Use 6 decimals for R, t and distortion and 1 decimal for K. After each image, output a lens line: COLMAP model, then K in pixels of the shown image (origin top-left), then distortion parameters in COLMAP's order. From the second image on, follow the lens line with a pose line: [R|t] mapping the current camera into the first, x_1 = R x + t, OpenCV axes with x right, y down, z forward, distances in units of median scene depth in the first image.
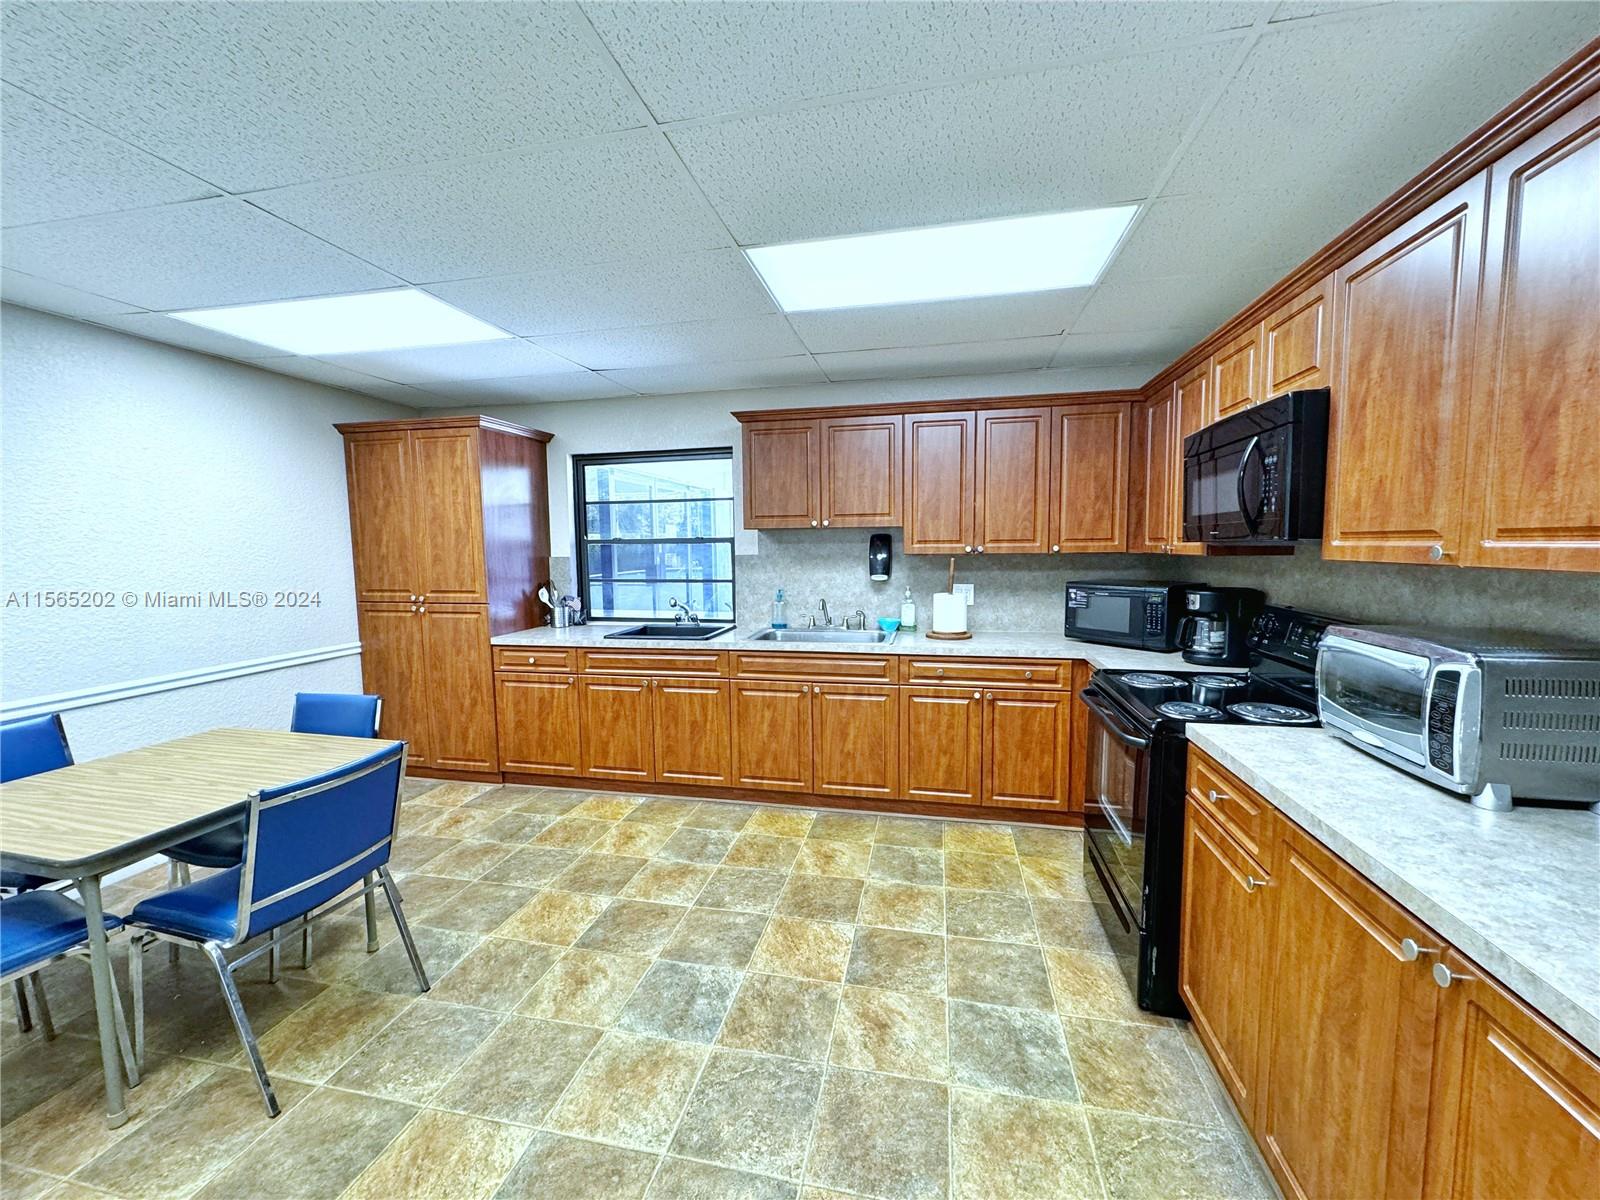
lens RADIAL K [[632.0, 0, 799.3], [0, 632.0, 600.1], [0, 0, 1]] dist [0.000862, -0.000318]
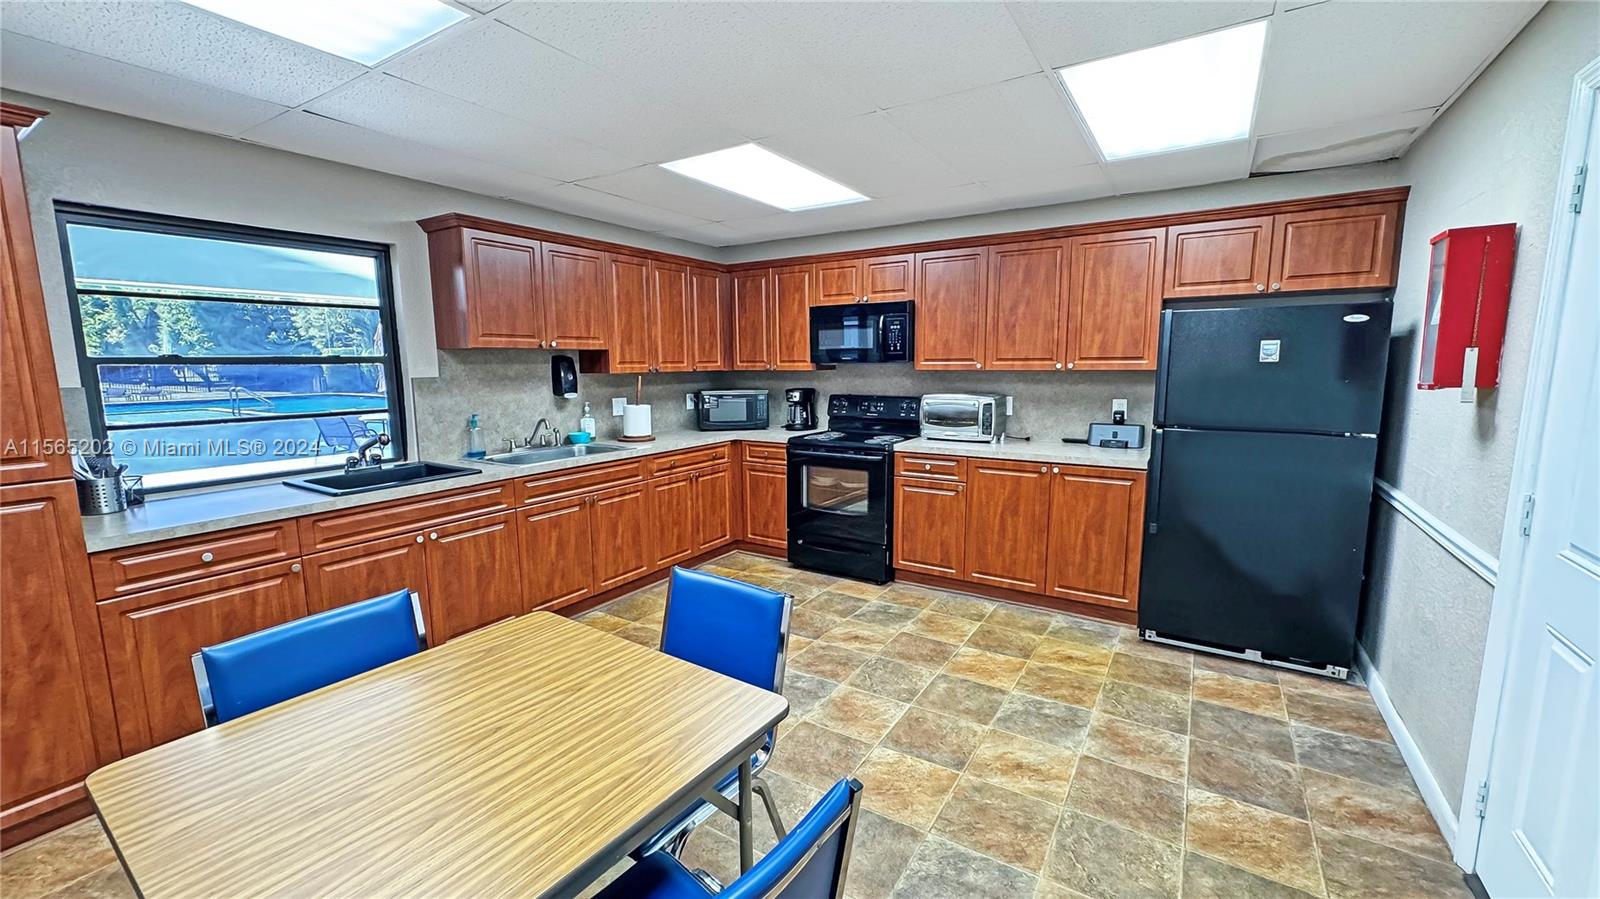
lens RADIAL K [[629.1, 0, 799.9], [0, 629.1, 448.1], [0, 0, 1]] dist [-0.000730, 0.000070]
pose [[0.353081, -0.120265, 0.927831, -0.810946], [0.086267, 0.991664, 0.095710, -0.016863], [-0.931607, 0.046248, 0.360513, 0.266930]]
